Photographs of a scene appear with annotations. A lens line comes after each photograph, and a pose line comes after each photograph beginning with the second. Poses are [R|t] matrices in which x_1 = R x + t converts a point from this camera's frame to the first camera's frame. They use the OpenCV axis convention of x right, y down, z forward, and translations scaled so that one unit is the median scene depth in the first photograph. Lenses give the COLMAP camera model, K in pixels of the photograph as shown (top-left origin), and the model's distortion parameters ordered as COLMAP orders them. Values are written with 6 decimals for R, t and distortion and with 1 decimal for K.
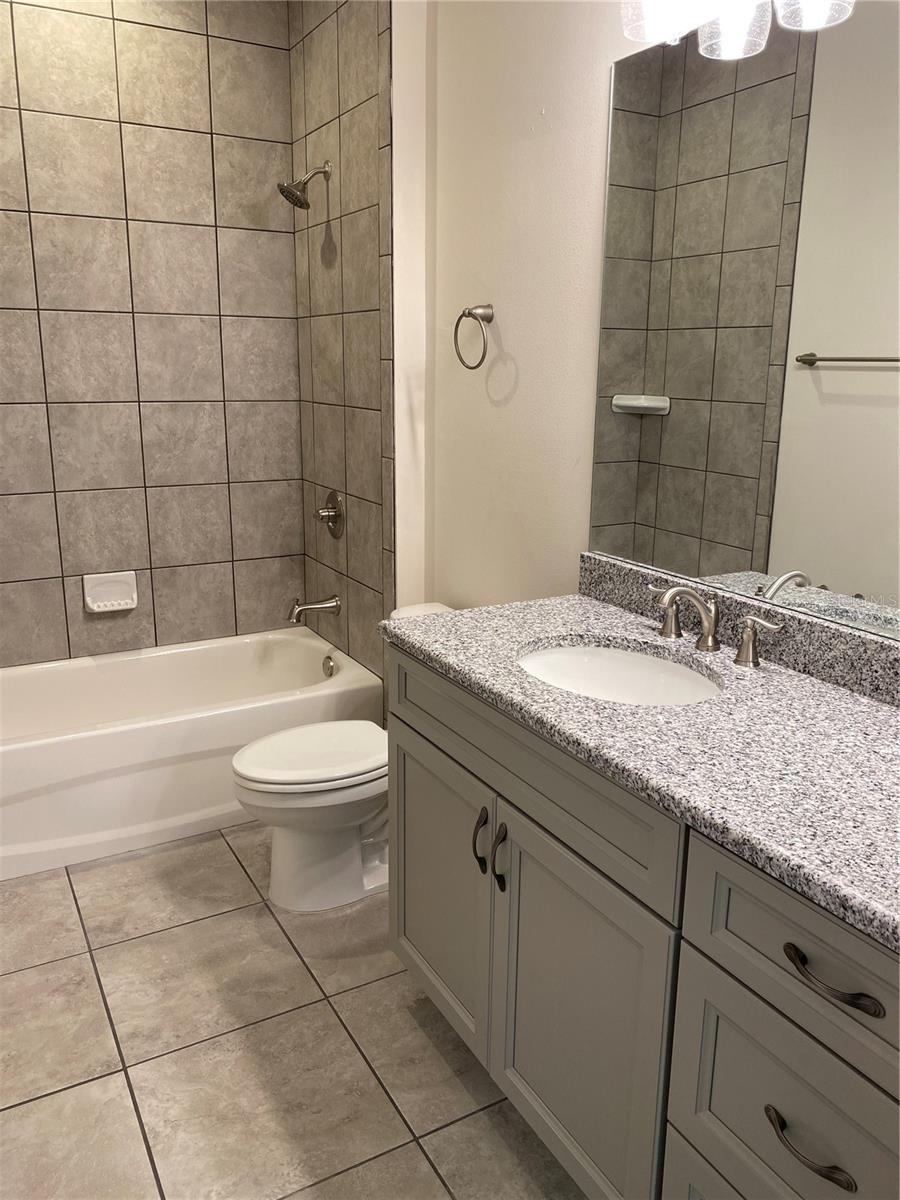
lens RADIAL K [[914.3, 0, 450.0], [0, 914.3, 600.0], [0, 0, 1]] dist [0.003332, 0.000319]
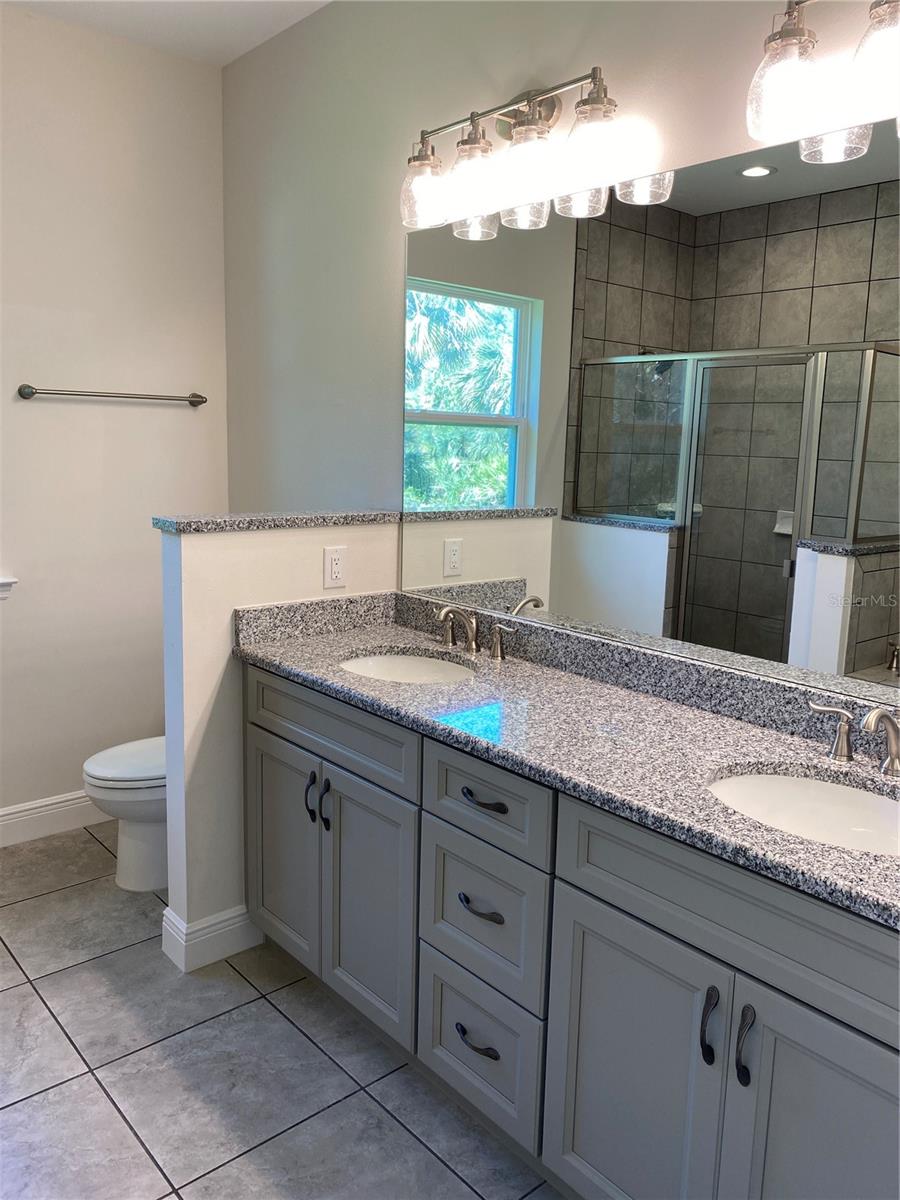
lens RADIAL K [[914.3, 0, 450.0], [0, 914.3, 600.0], [0, 0, 1]] dist [0.003332, 0.000319]
pose [[0.990437, -0.026053, 0.135486, 0.061447], [0.036853, 0.996286, -0.077824, 0.085070], [-0.132955, 0.082073, 0.987718, -0.391803]]
